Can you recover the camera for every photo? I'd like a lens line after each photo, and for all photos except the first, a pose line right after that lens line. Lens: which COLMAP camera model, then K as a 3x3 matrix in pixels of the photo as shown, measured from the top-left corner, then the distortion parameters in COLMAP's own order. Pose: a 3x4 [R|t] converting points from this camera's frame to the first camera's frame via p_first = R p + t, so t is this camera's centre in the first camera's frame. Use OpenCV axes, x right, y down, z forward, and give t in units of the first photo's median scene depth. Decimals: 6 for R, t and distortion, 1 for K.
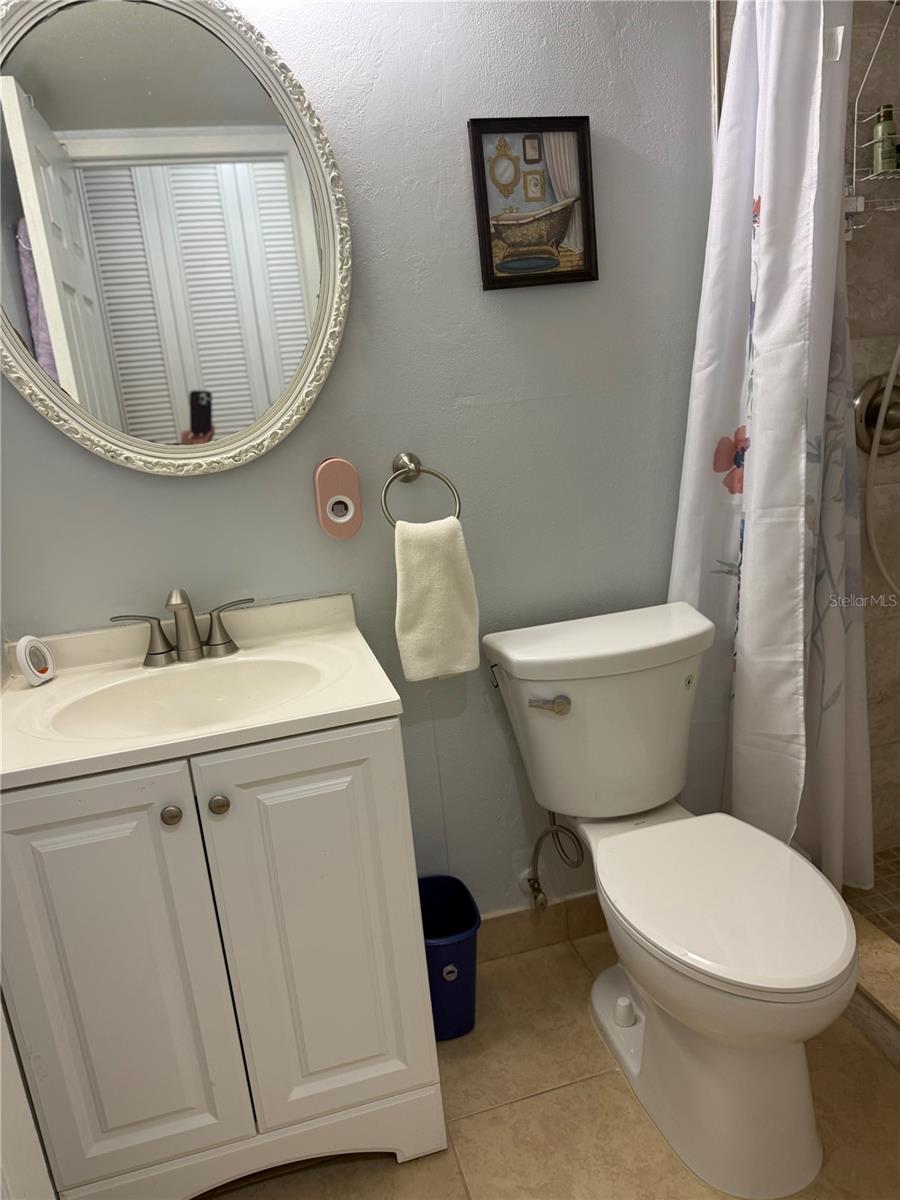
lens RADIAL K [[854.9, 0, 455.2], [0, 854.9, 601.0], [0, 0, 1]] dist [0.002620, -0.006863]
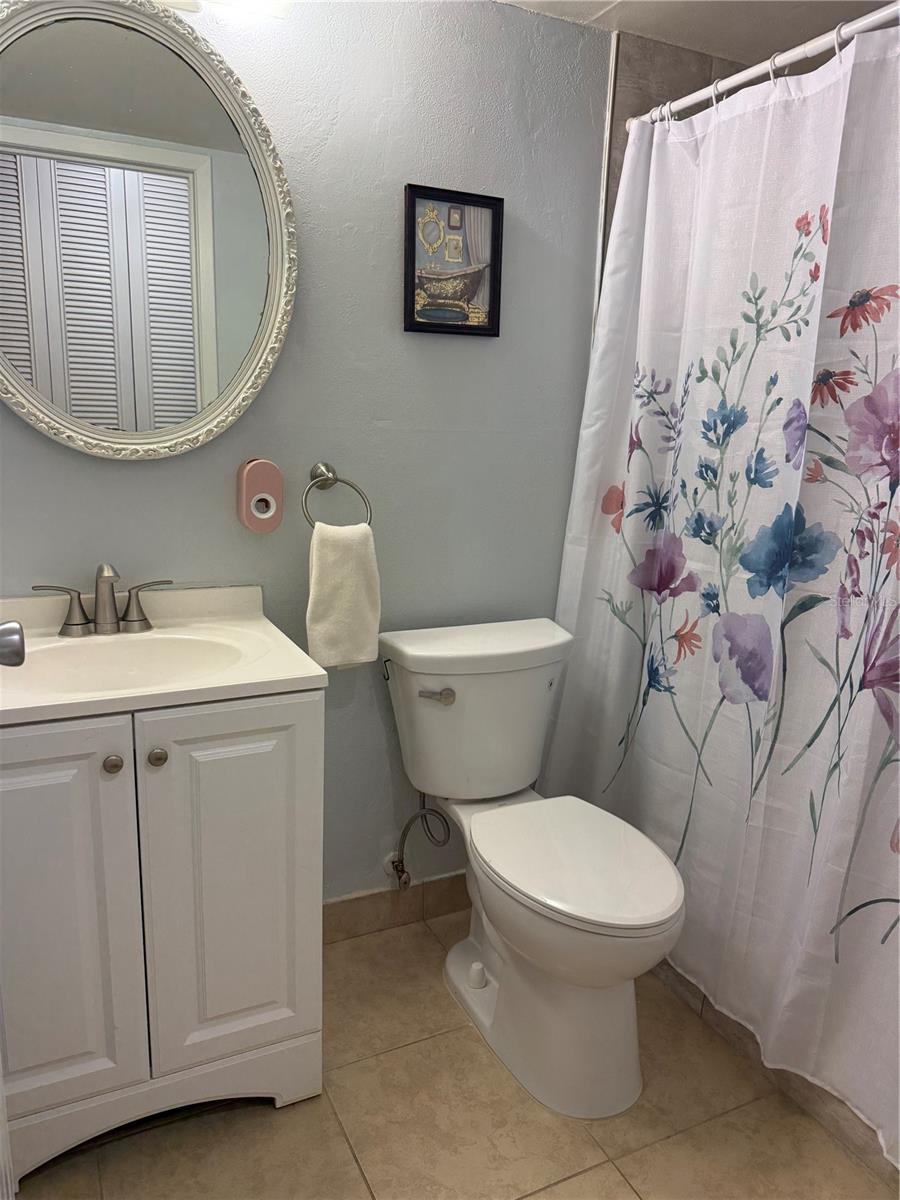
lens RADIAL K [[854.9, 0, 442.7], [0, 854.9, 599.9], [0, 0, 1]] dist [0.002620, -0.006863]
pose [[0.975239, 0.080852, 0.205843, -0.138214], [-0.071368, 0.996036, -0.053102, 0.059402], [-0.209320, 0.037097, 0.977143, -0.128945]]
